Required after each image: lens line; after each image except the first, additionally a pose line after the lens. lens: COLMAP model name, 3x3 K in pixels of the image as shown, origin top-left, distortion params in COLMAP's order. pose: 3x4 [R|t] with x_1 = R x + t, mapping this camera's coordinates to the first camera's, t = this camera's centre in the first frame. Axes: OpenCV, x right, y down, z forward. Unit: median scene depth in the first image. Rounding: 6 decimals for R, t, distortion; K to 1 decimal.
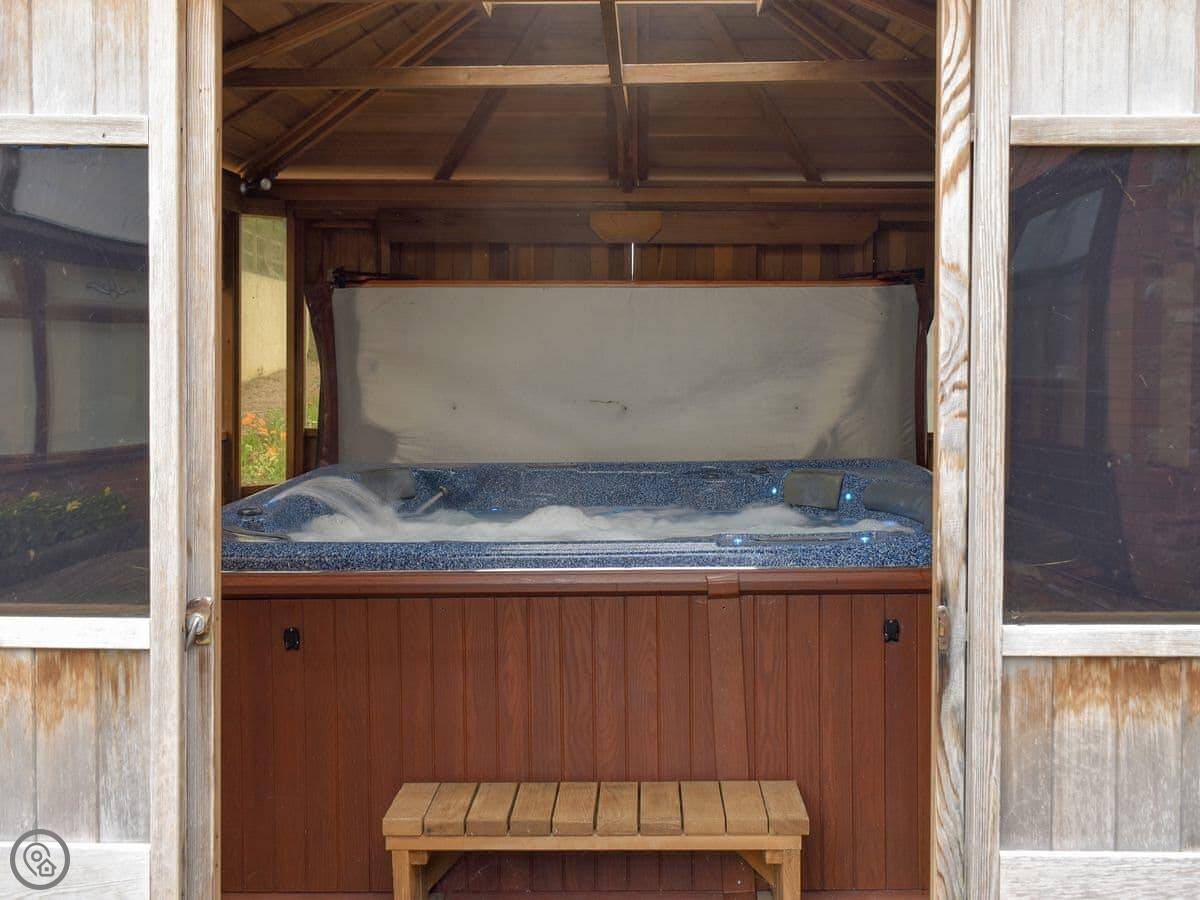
lens RADIAL K [[1050.1, 0, 600.0], [0, 1050.1, 450.0], [0, 0, 1]] dist [-0.004980, -0.001085]
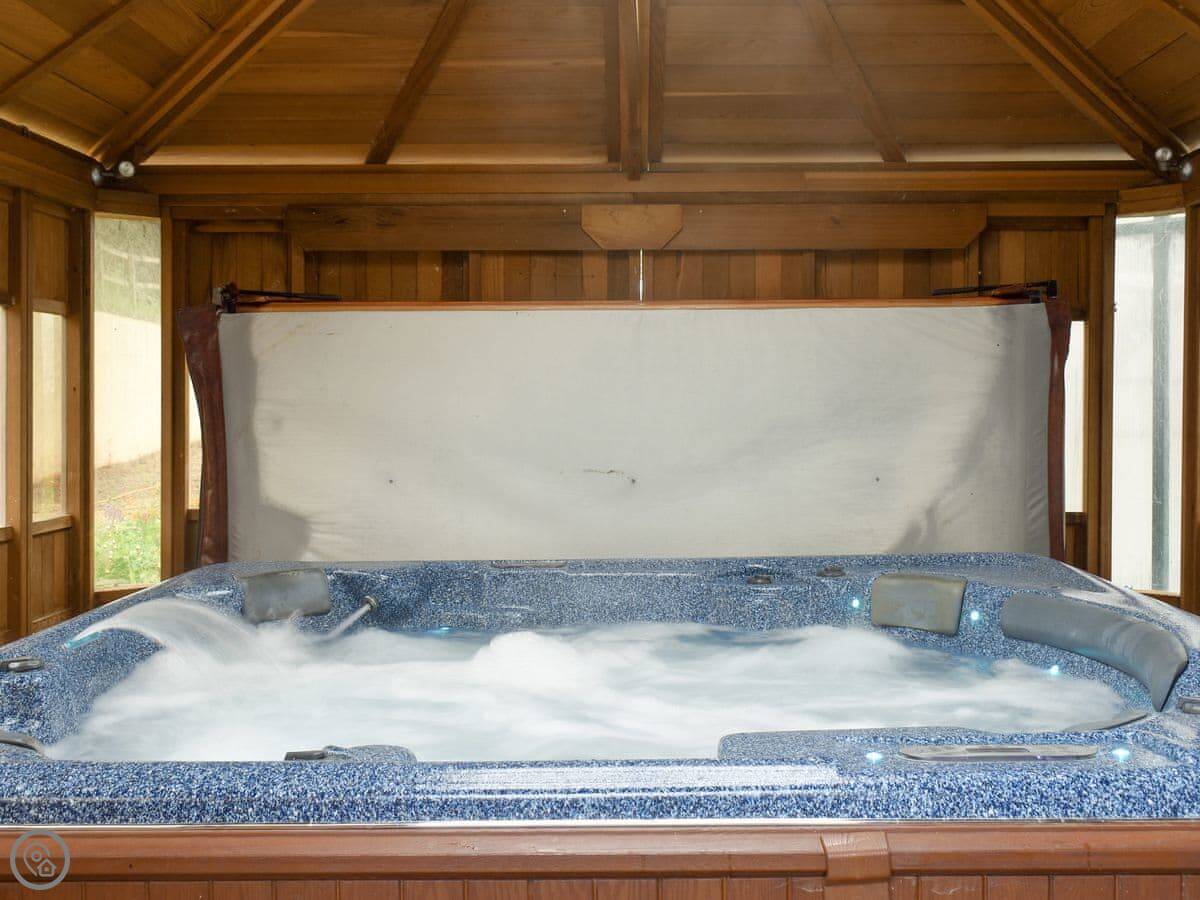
lens RADIAL K [[1050.1, 0, 600.0], [0, 1050.1, 450.0], [0, 0, 1]] dist [-0.004980, -0.001085]
pose [[0.999933, -0.005204, 0.010339, -0.005278], [0.005738, 0.998614, -0.052314, -0.023790], [-0.010053, 0.052369, 0.998577, 0.298990]]
